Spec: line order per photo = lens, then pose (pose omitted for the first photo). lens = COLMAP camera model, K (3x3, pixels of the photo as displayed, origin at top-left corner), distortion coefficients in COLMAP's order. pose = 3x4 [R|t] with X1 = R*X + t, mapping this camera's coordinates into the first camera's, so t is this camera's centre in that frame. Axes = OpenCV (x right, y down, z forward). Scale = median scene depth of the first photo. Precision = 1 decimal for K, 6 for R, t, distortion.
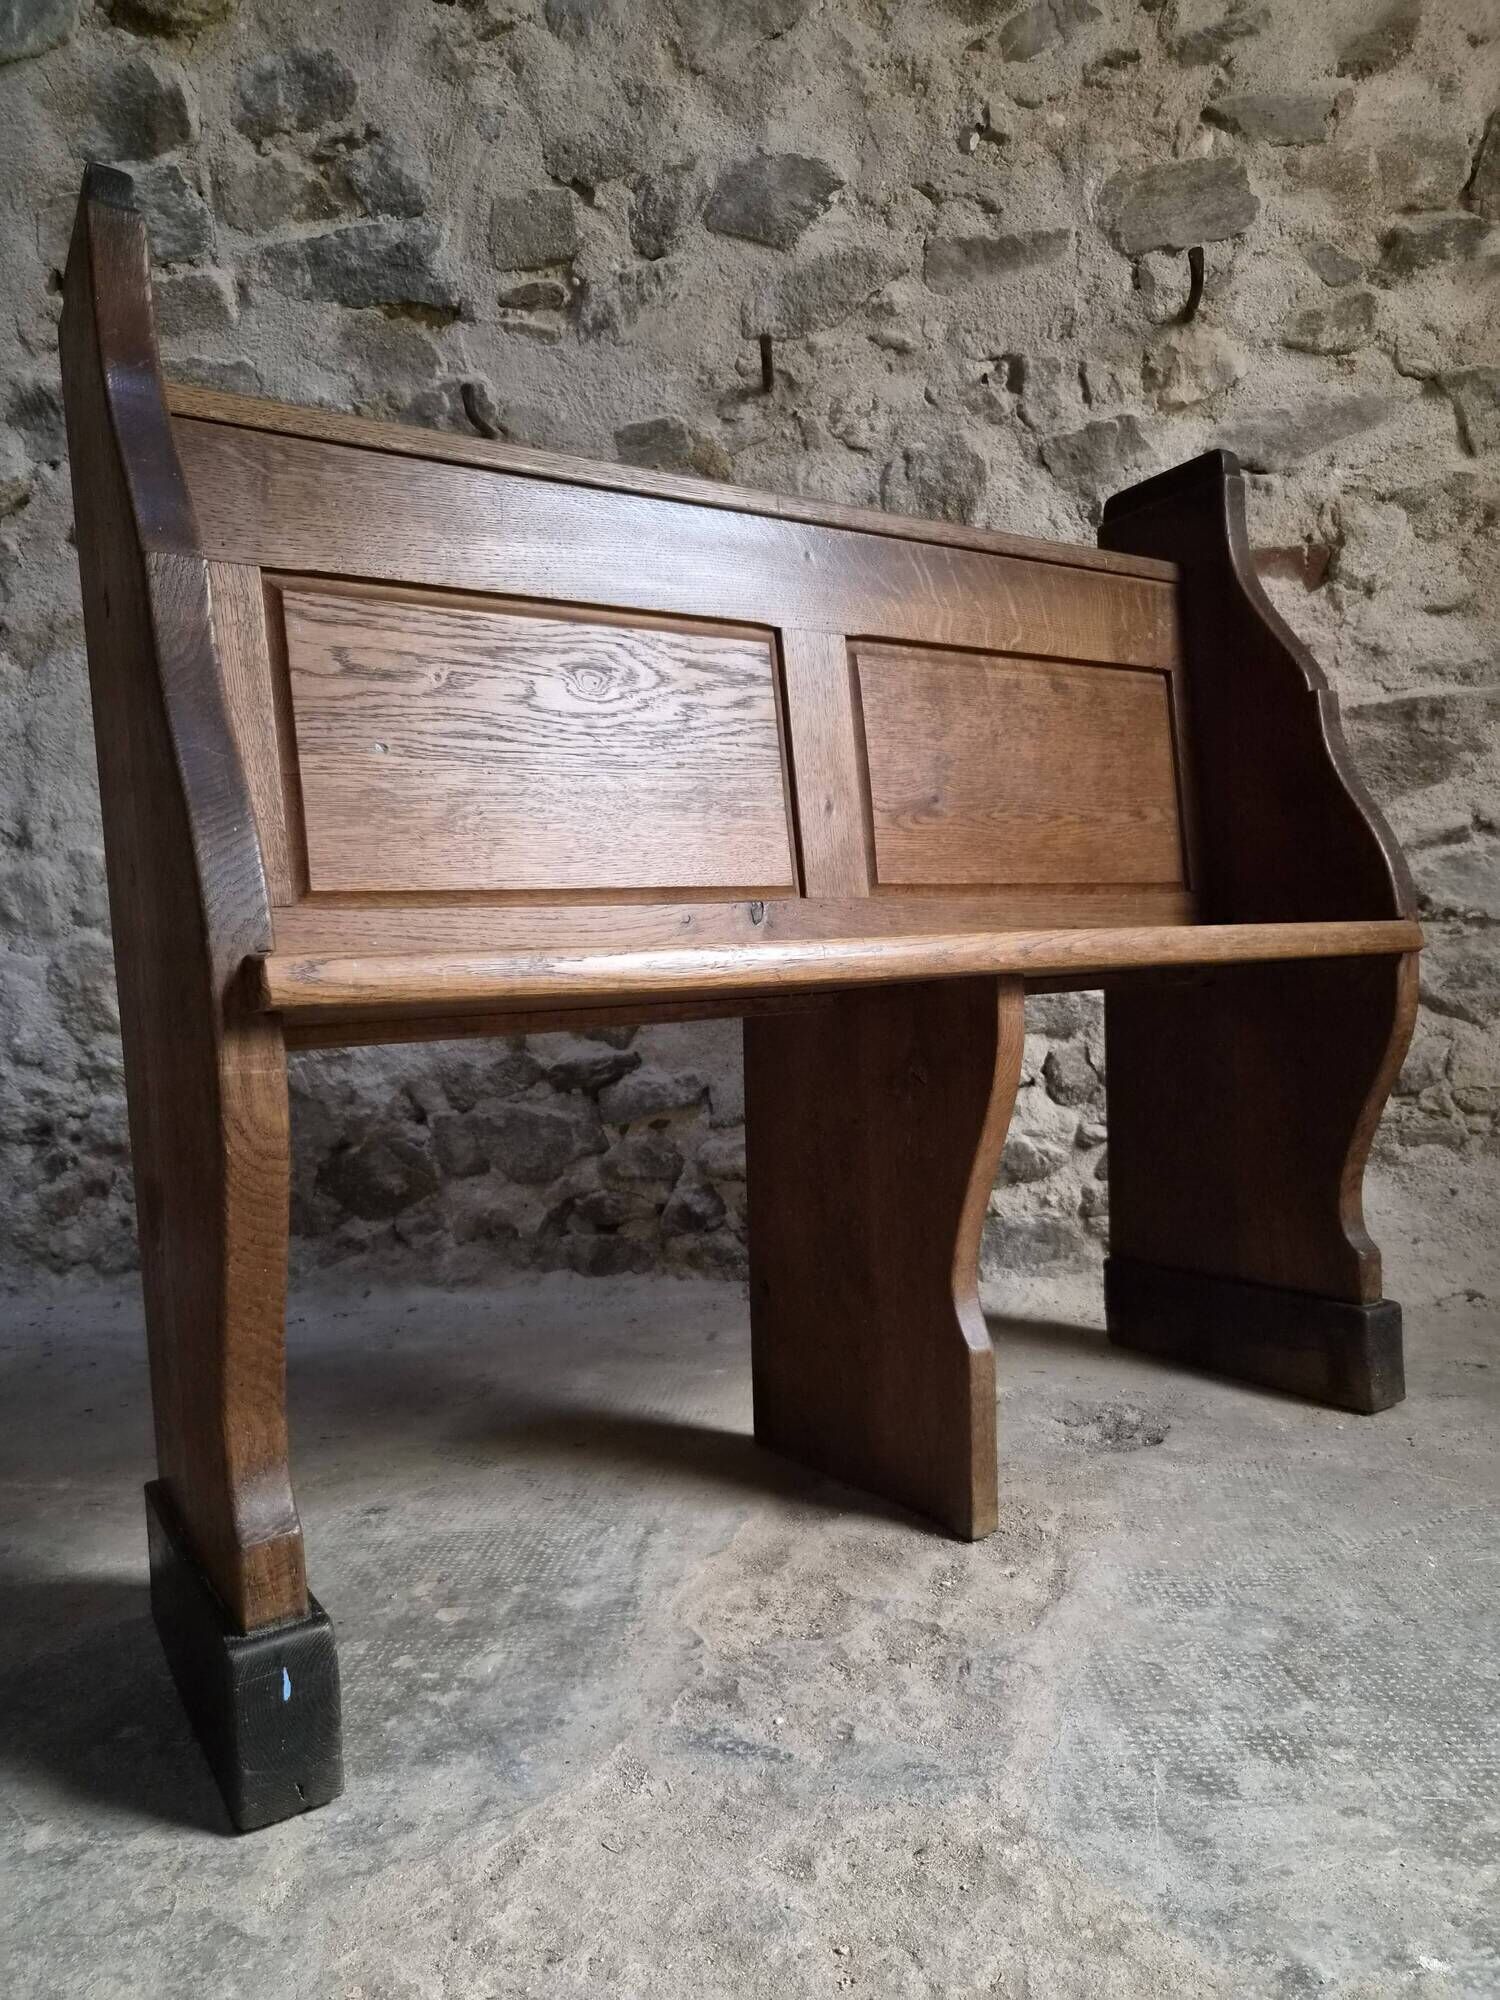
lens RADIAL K [[1333.4, 0, 749.3], [0, 1333.4, 1024.3], [0, 0, 1]] dist [0.065455, -0.050585]
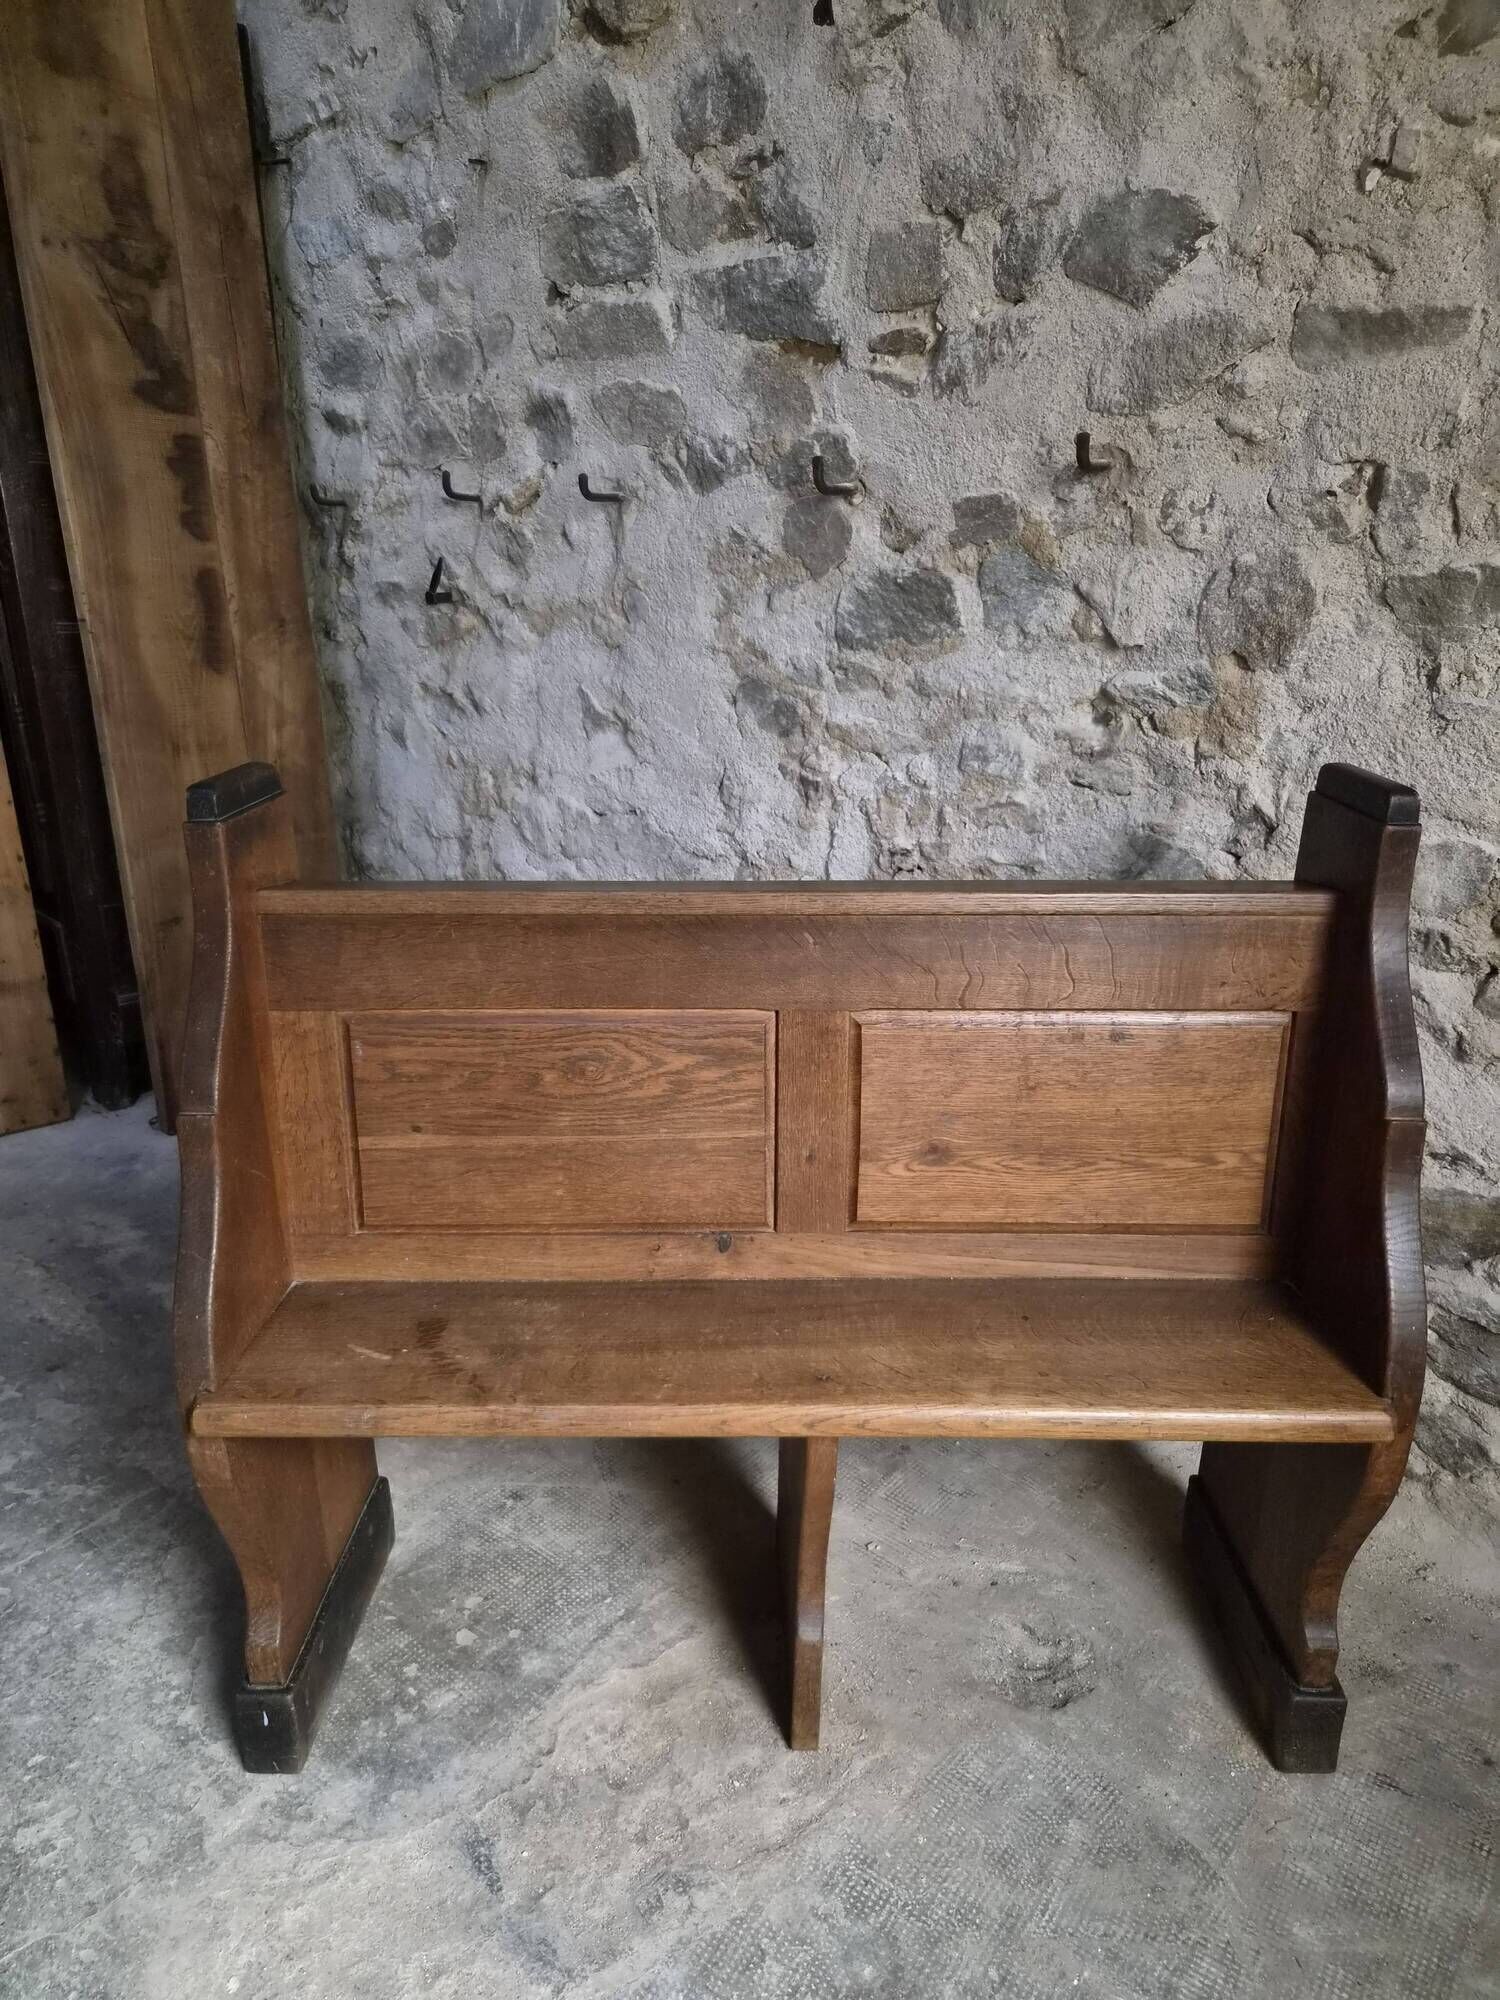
lens RADIAL K [[1333.4, 0, 745.3], [0, 1333.4, 1017.3], [0, 0, 1]] dist [0.065455, -0.050585]
pose [[0.838472, 0.234160, -0.492071, 0.367147], [-0.065564, 0.939762, 0.335483, -0.441121], [0.540986, -0.249031, 0.803316, 0.053074]]
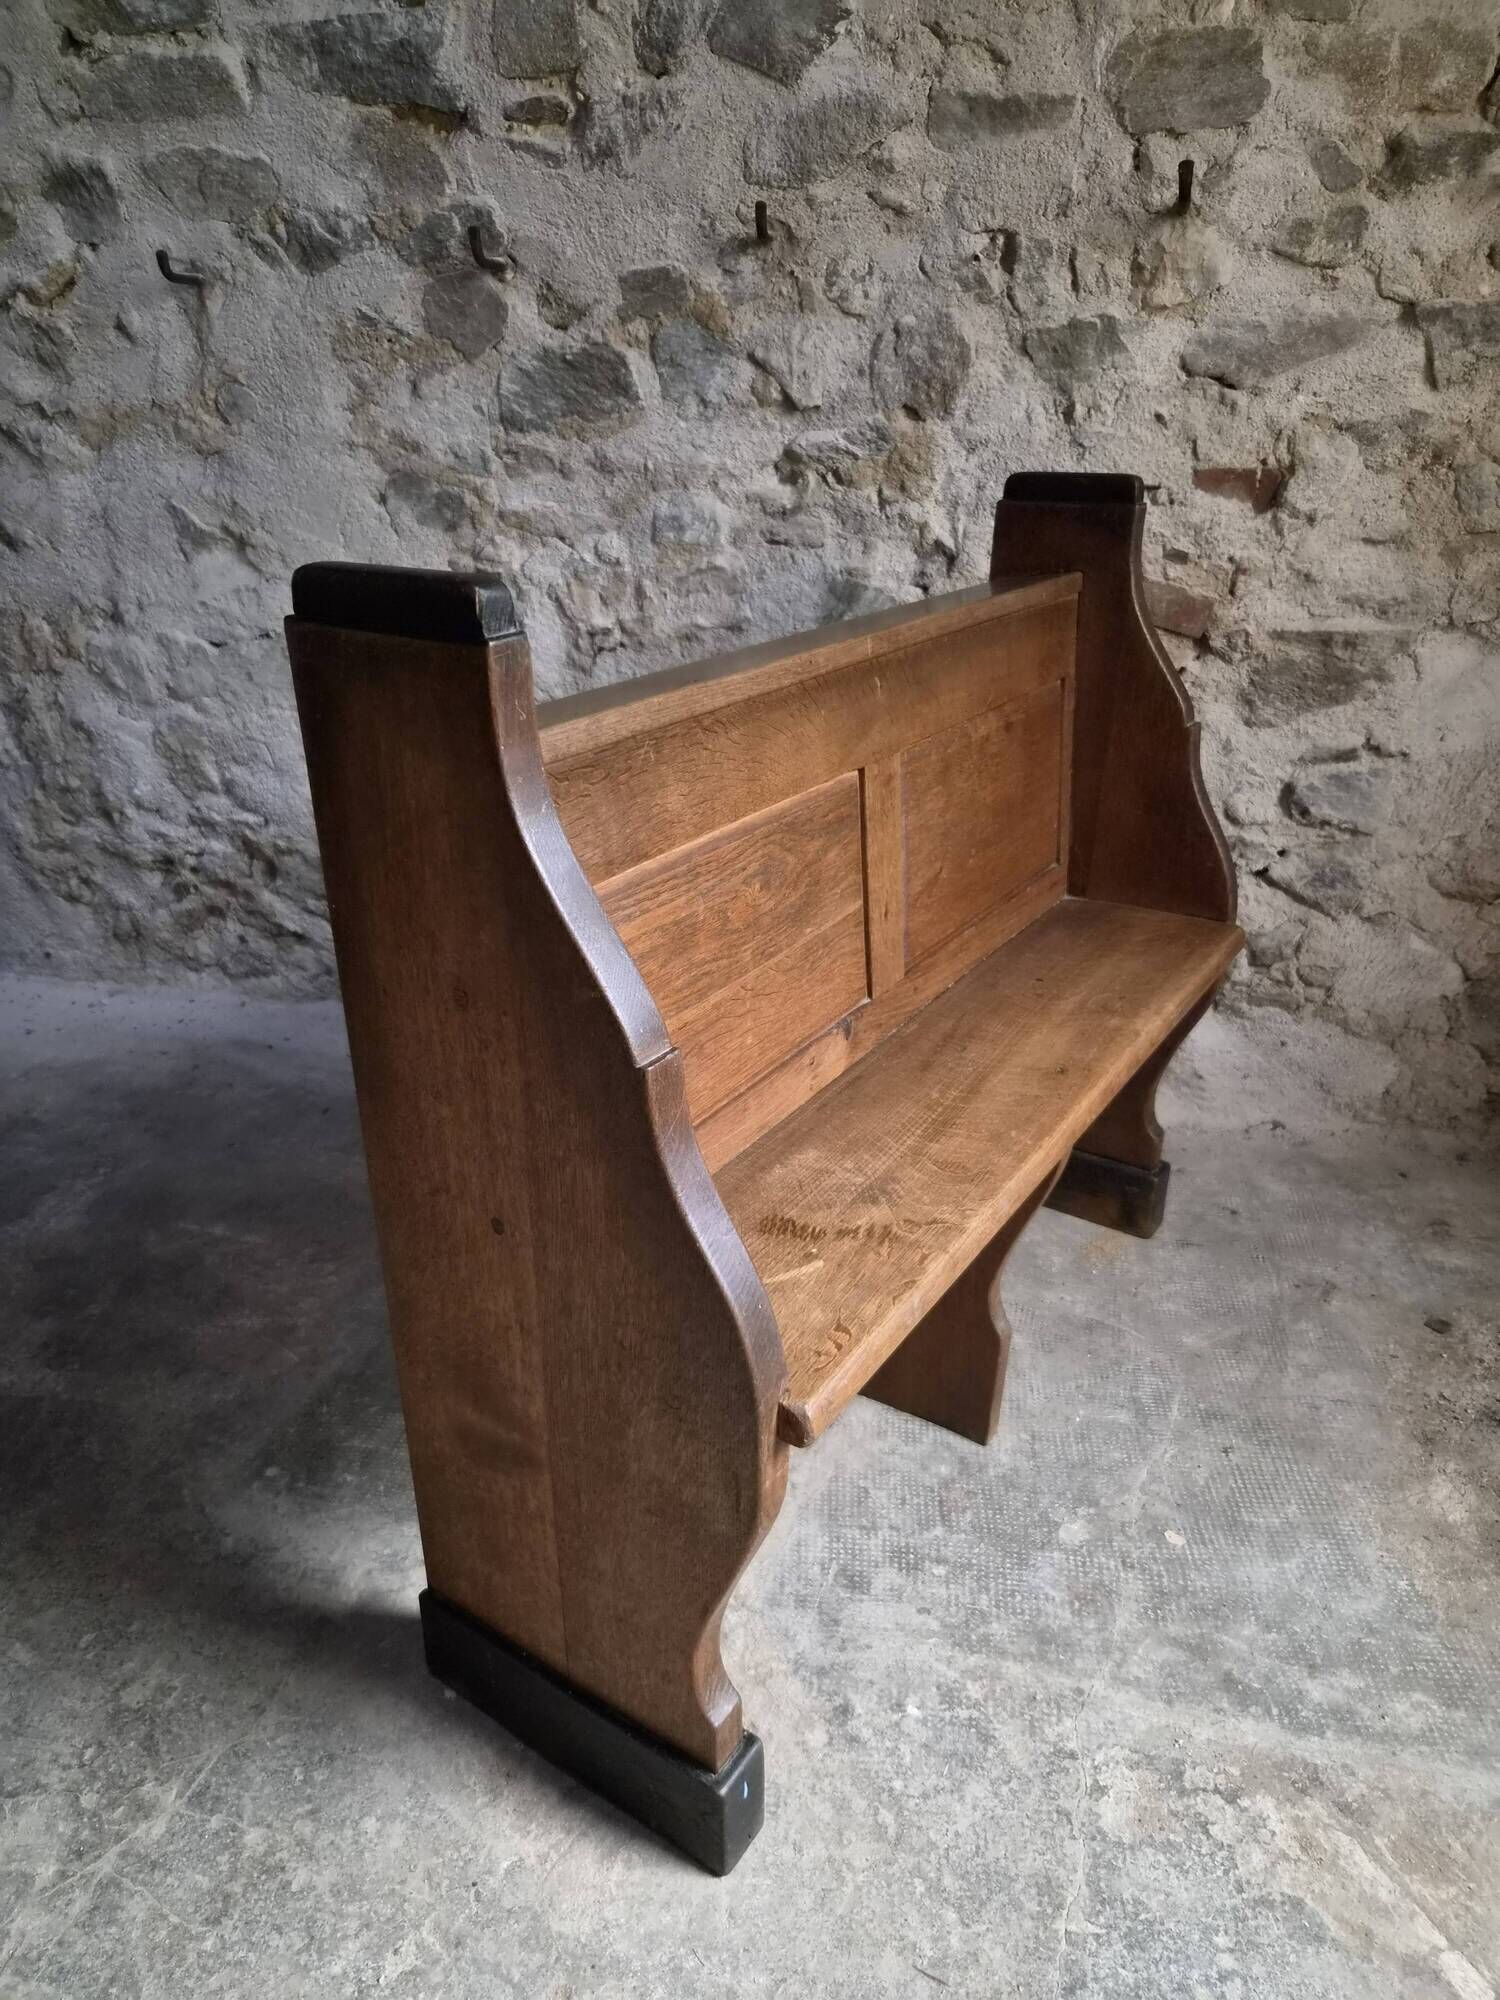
lens RADIAL K [[1333.4, 0, 755.0], [0, 1333.4, 1010.7], [0, 0, 1]] dist [0.065455, -0.050585]
pose [[0.995845, 0.065510, -0.063259, 0.113184], [-0.036700, 0.924428, 0.379587, -0.344711], [0.083345, -0.375688, 0.922991, -0.159468]]
